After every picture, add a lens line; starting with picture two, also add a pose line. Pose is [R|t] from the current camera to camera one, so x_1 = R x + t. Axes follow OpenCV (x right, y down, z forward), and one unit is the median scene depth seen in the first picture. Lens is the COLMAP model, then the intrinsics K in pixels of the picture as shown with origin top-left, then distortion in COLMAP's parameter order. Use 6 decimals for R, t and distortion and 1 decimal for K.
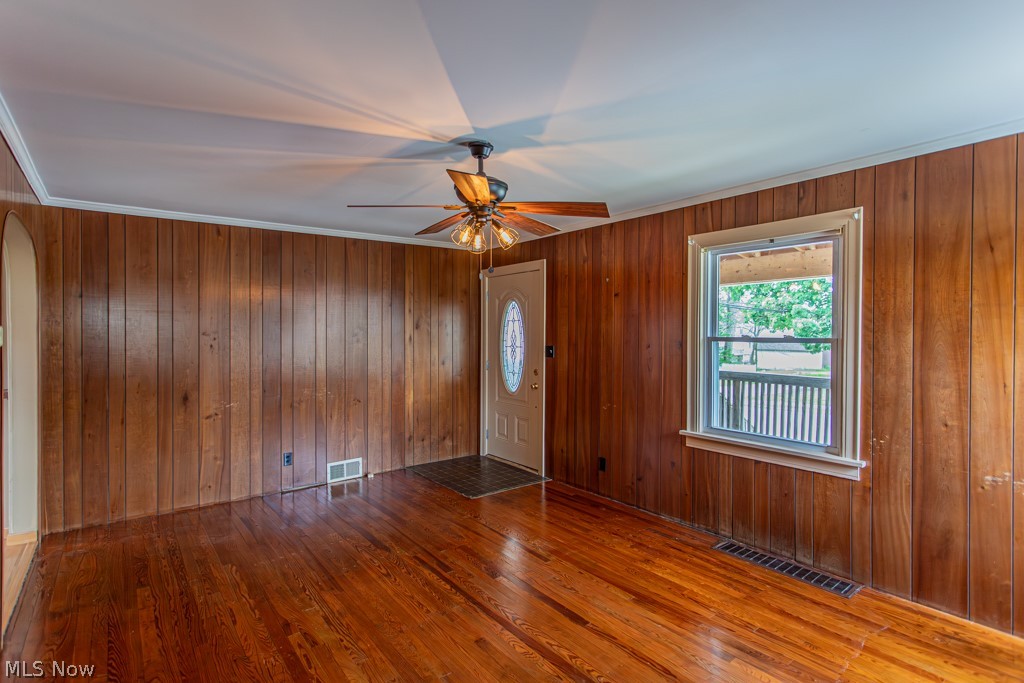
lens RADIAL K [[509.6, 0, 512.0], [0, 509.6, 341.5], [0, 0, 1]] dist [0.000131, 0.000001]
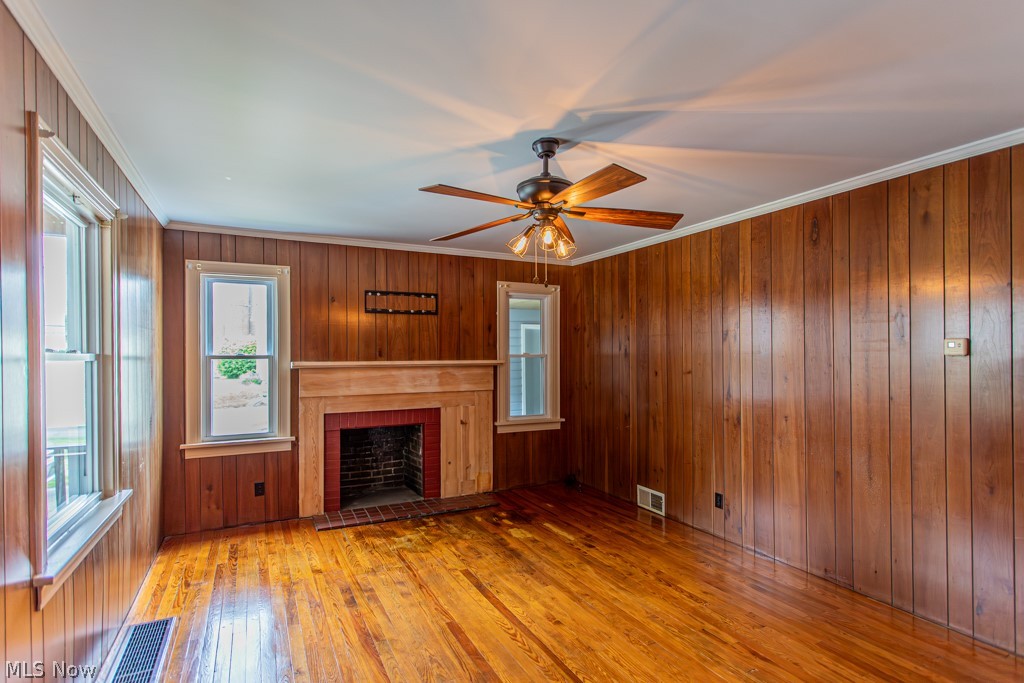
lens RADIAL K [[509.6, 0, 512.0], [0, 509.6, 341.5], [0, 0, 1]] dist [0.000131, 0.000001]
pose [[-0.982226, 0.004565, 0.187645, -0.174772], [0.006133, 0.999951, 0.007779, -0.030923], [-0.187601, 0.008791, -0.982206, 1.934379]]
